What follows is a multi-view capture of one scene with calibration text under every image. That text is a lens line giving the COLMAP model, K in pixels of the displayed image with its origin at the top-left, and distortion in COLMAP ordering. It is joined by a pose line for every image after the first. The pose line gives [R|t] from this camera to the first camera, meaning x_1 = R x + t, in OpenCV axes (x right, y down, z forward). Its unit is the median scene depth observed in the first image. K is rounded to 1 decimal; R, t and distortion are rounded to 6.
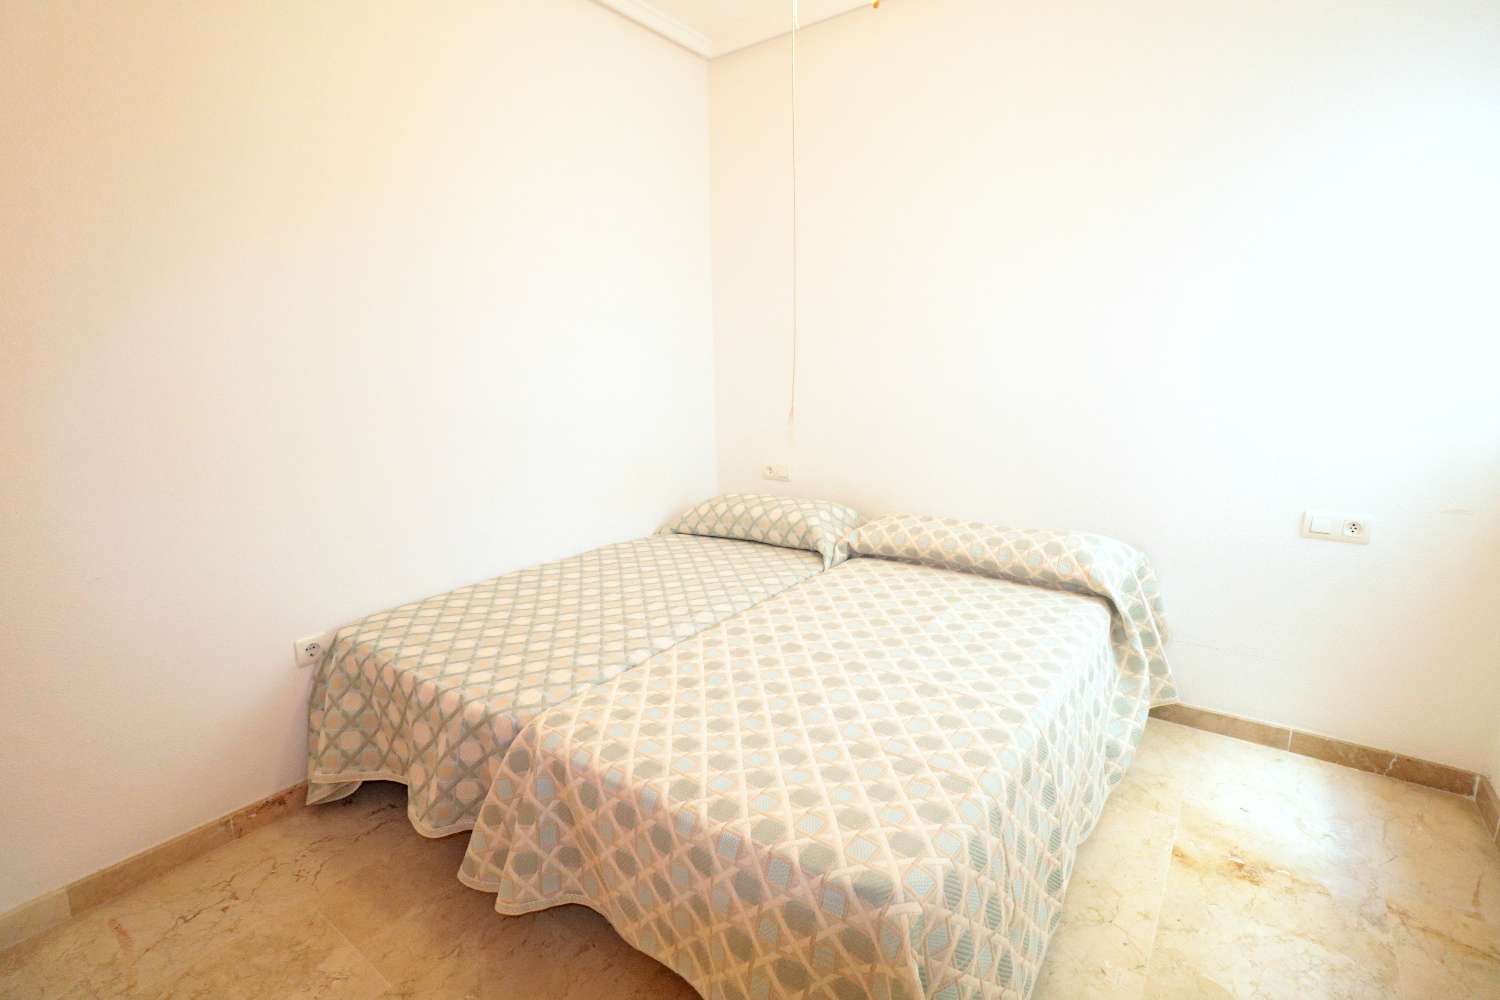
lens RADIAL K [[692.1, 0, 746.2], [0, 692.1, 501.7], [0, 0, 1]] dist [-0.003762, -0.000118]
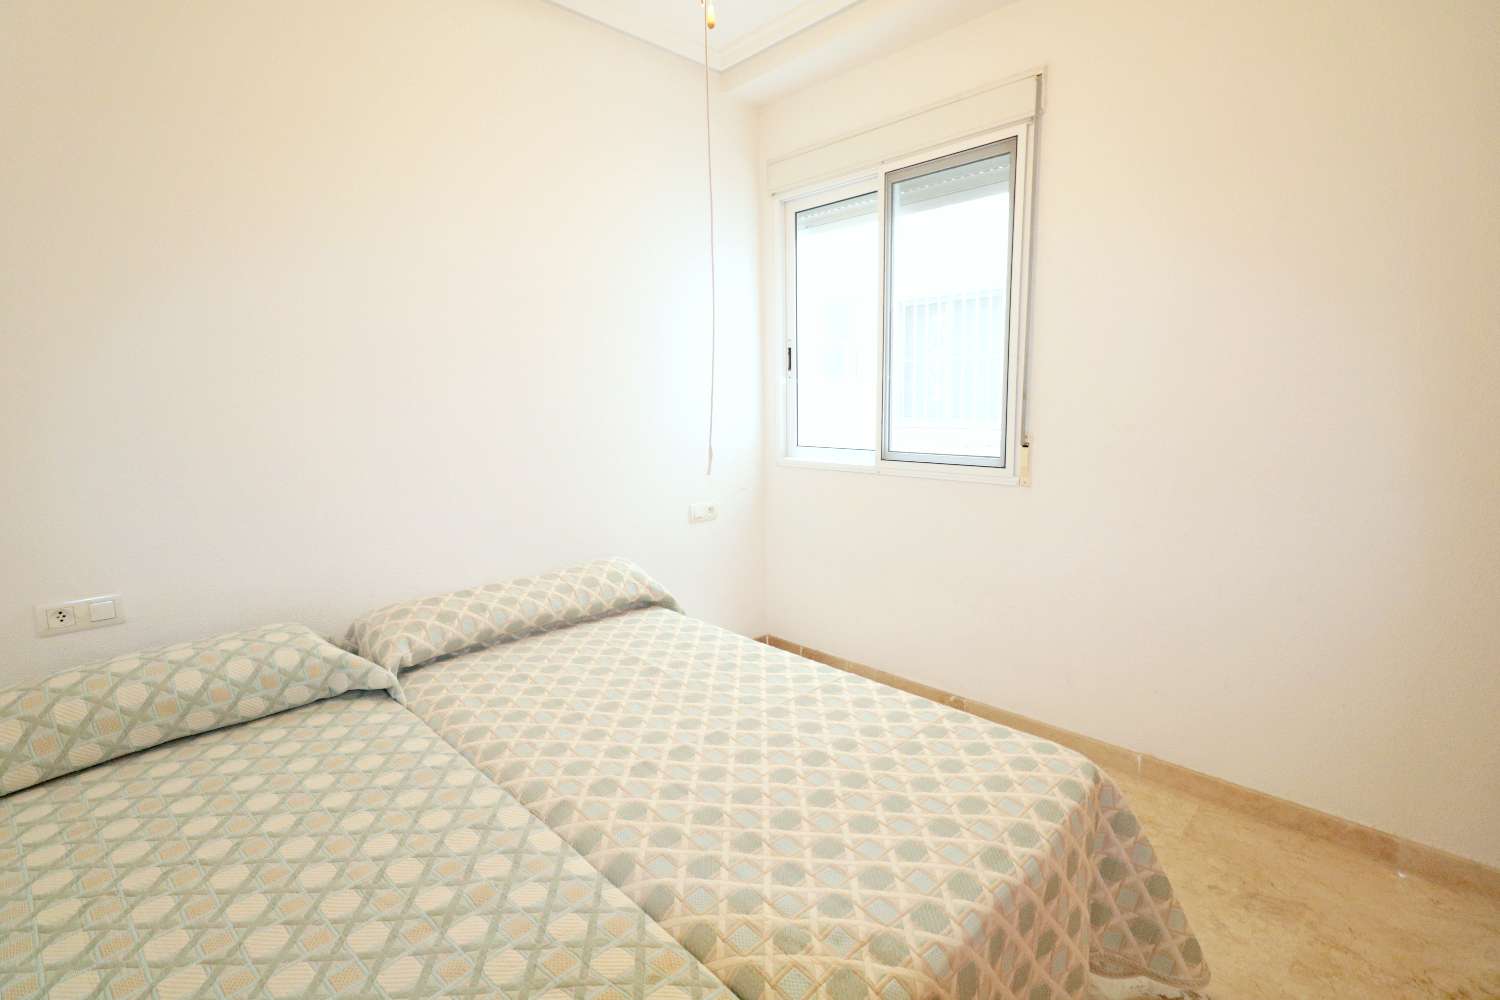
lens RADIAL K [[692.1, 0, 746.7], [0, 692.1, 498.0], [0, 0, 1]] dist [-0.003762, -0.000118]
pose [[0.156274, -0.129962, 0.979126, -0.516952], [0.207158, 0.973570, 0.096161, -0.103680], [-0.965745, 0.187807, 0.179067, 0.576434]]
